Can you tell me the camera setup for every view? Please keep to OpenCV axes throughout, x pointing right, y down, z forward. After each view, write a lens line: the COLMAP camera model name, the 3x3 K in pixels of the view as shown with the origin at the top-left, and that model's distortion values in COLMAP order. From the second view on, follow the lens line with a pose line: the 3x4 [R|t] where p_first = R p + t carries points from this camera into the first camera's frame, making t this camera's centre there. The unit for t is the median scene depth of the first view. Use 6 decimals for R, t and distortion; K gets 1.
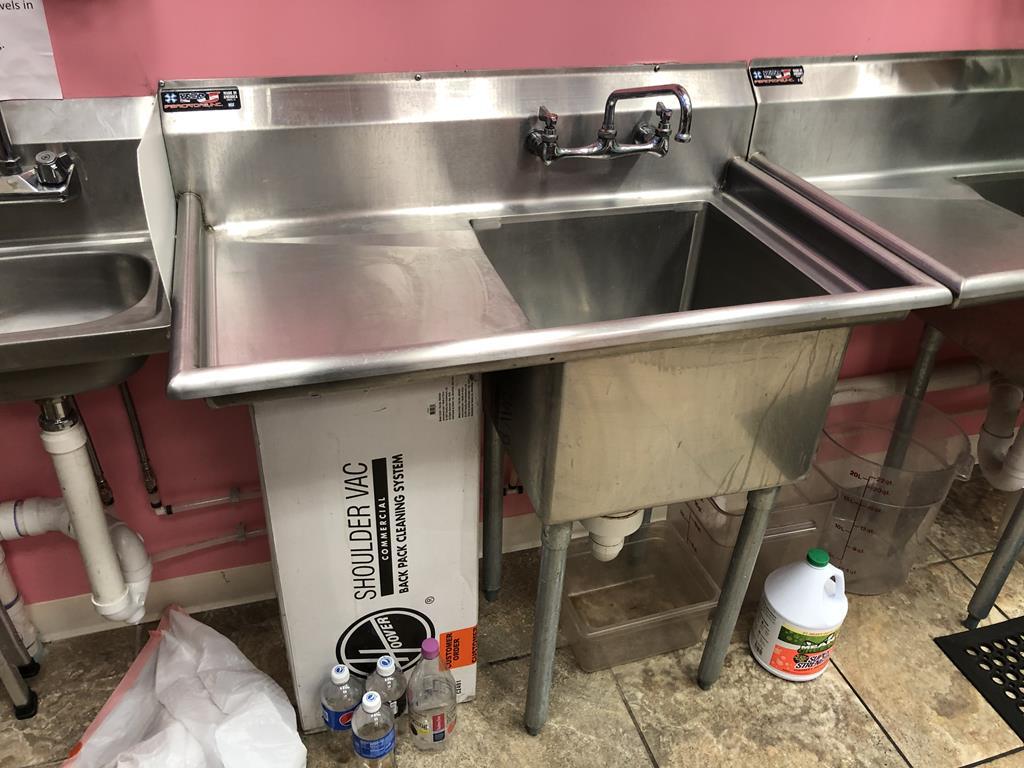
lens RADIAL K [[837.8, 0, 512.0], [0, 837.8, 384.0], [0, 0, 1]] dist [0.050863, -0.074893]
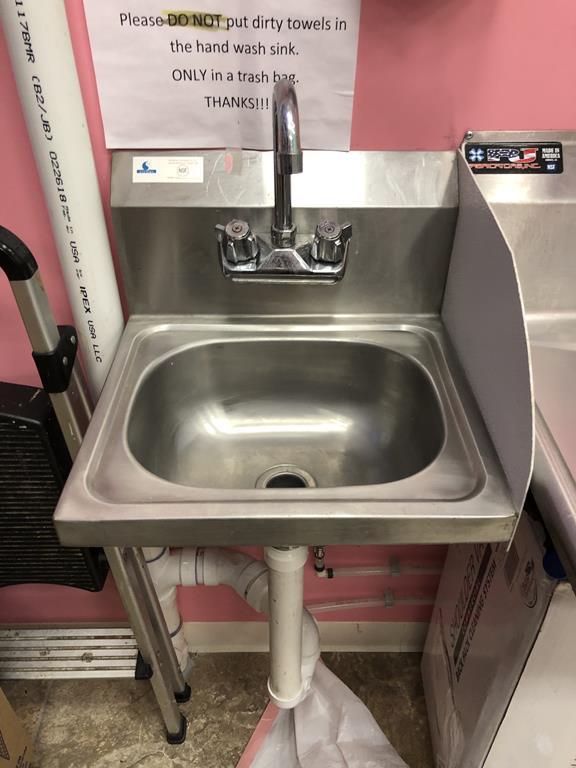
lens RADIAL K [[626.3, 0, 288.0], [0, 626.3, 384.0], [0, 0, 1]] dist [0.005927, 0.004606]
pose [[0.954775, 0.146504, -0.258730, -0.309538], [-0.128374, 0.988014, 0.085726, -0.126914], [0.268188, -0.048634, 0.962138, 0.314258]]
